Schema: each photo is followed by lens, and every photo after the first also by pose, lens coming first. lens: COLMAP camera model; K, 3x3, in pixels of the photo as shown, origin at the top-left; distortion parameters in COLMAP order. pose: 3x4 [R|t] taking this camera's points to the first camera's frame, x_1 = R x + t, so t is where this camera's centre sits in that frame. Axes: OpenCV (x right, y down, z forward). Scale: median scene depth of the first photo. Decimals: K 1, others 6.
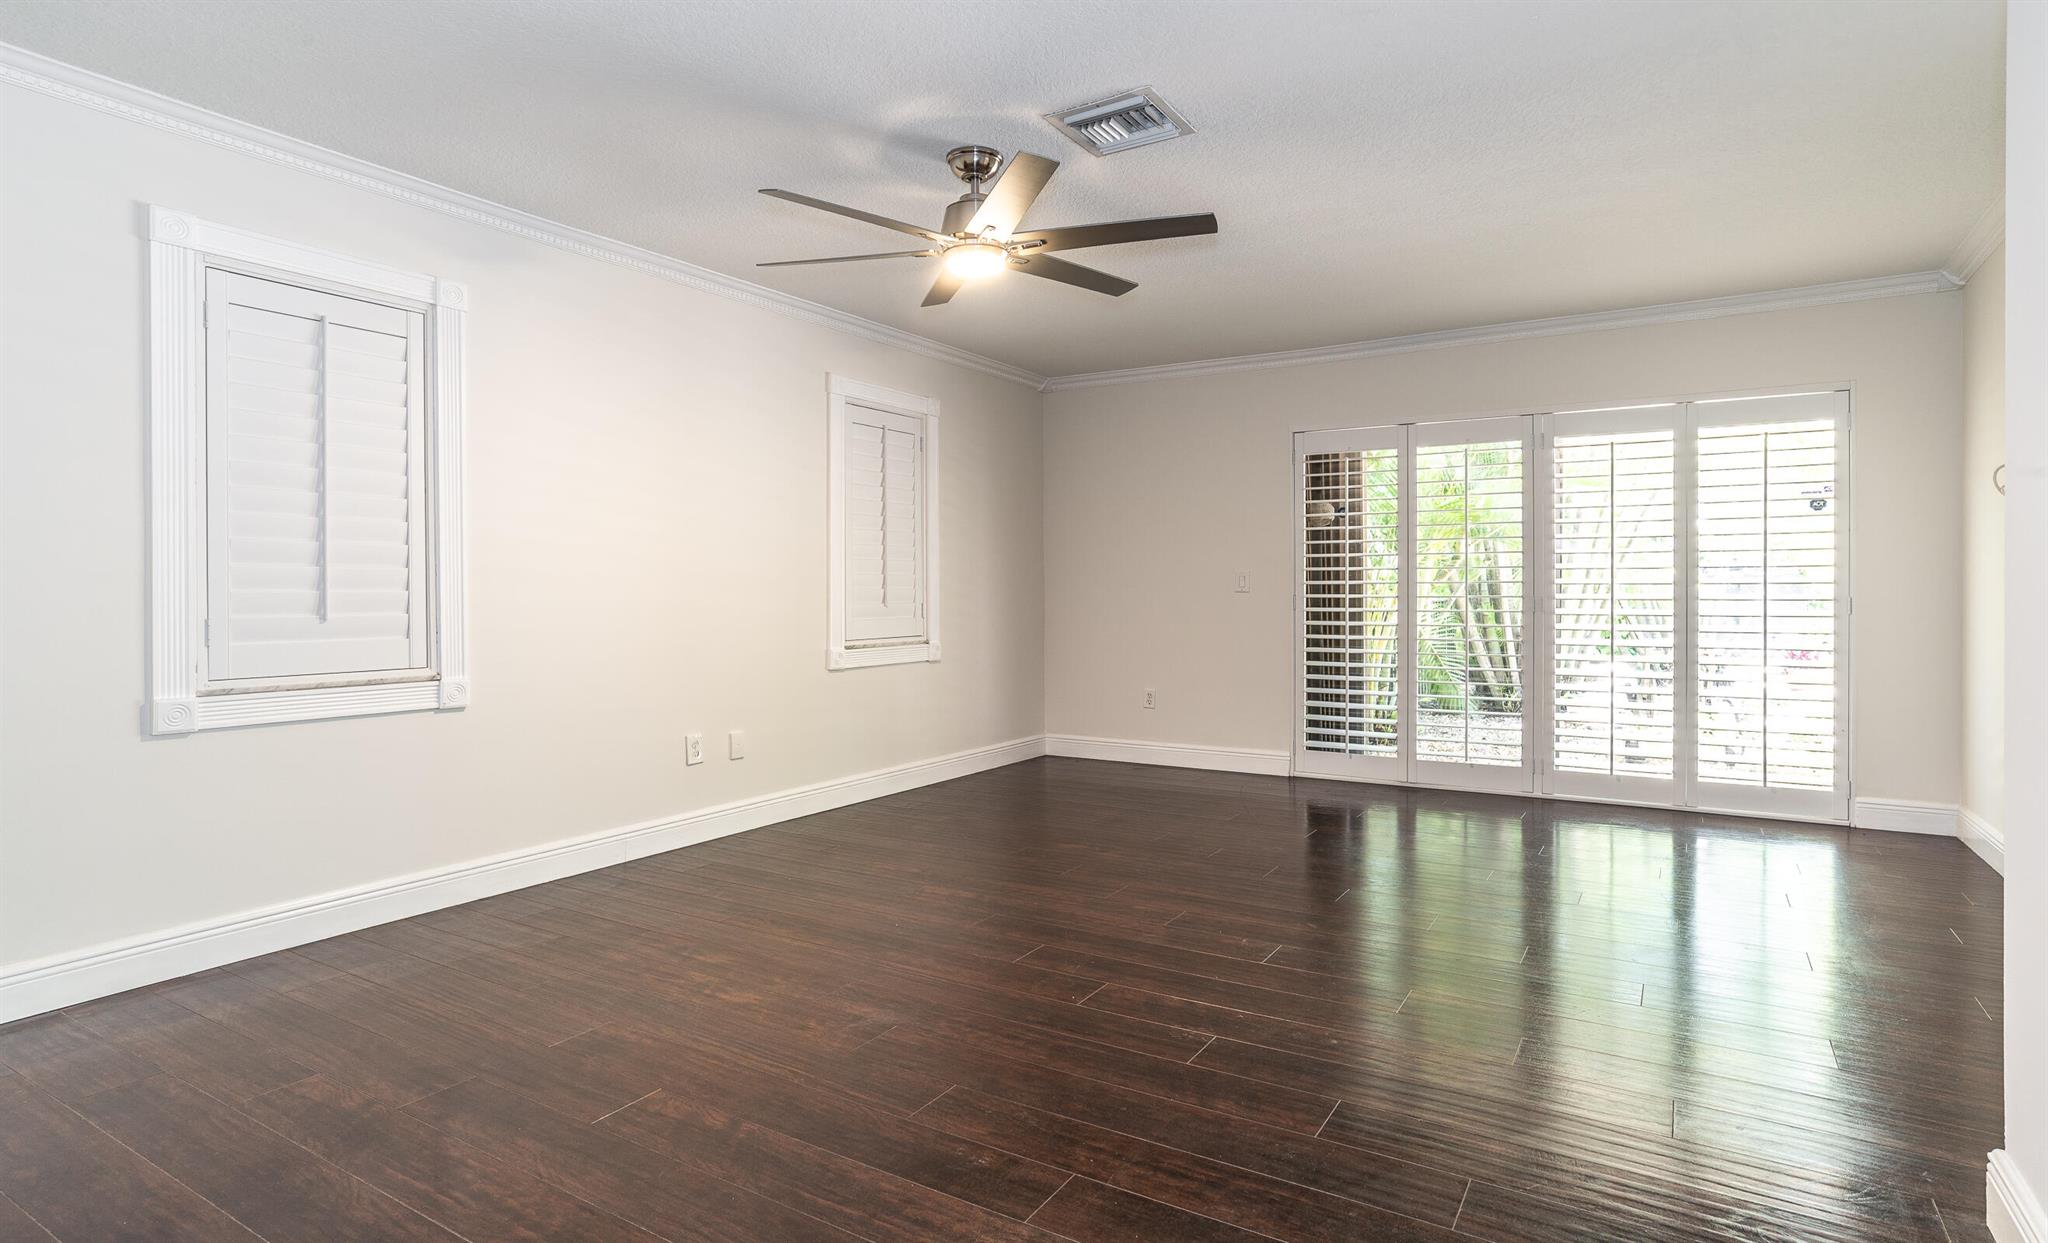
lens RADIAL K [[1074.1, 0, 1027.2], [0, 1074.1, 594.9], [0, 0, 1]] dist [-0.003601, -0.000199]
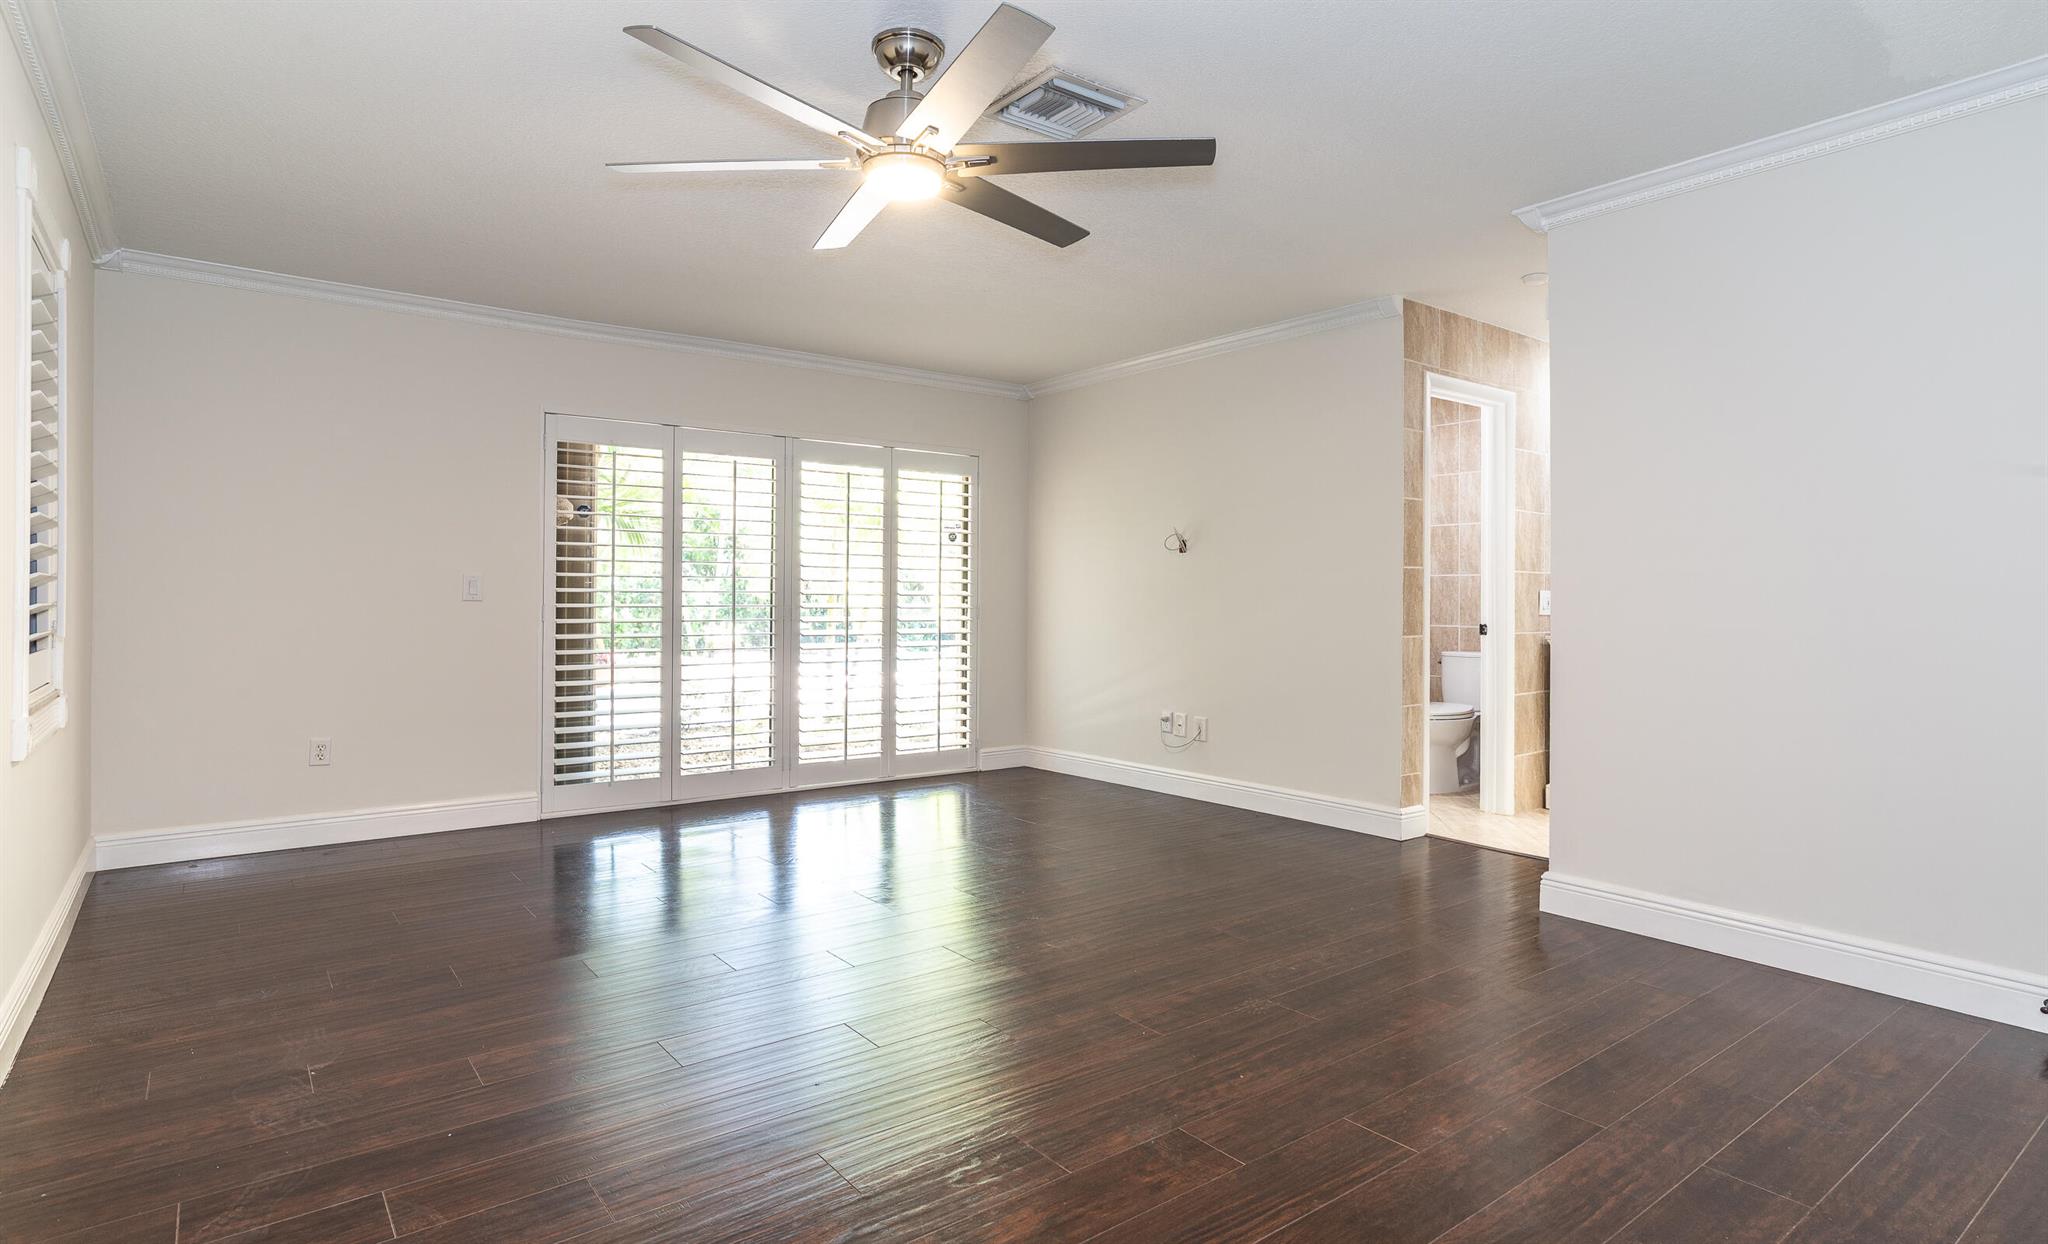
lens RADIAL K [[1074.1, 0, 1027.2], [0, 1074.1, 595.4], [0, 0, 1]] dist [-0.003601, -0.000199]
pose [[0.376897, 0.005753, 0.926237, -0.435776], [-0.000626, 0.999982, -0.005956, -0.002565], [-0.926255, 0.001665, 0.376894, 0.366655]]
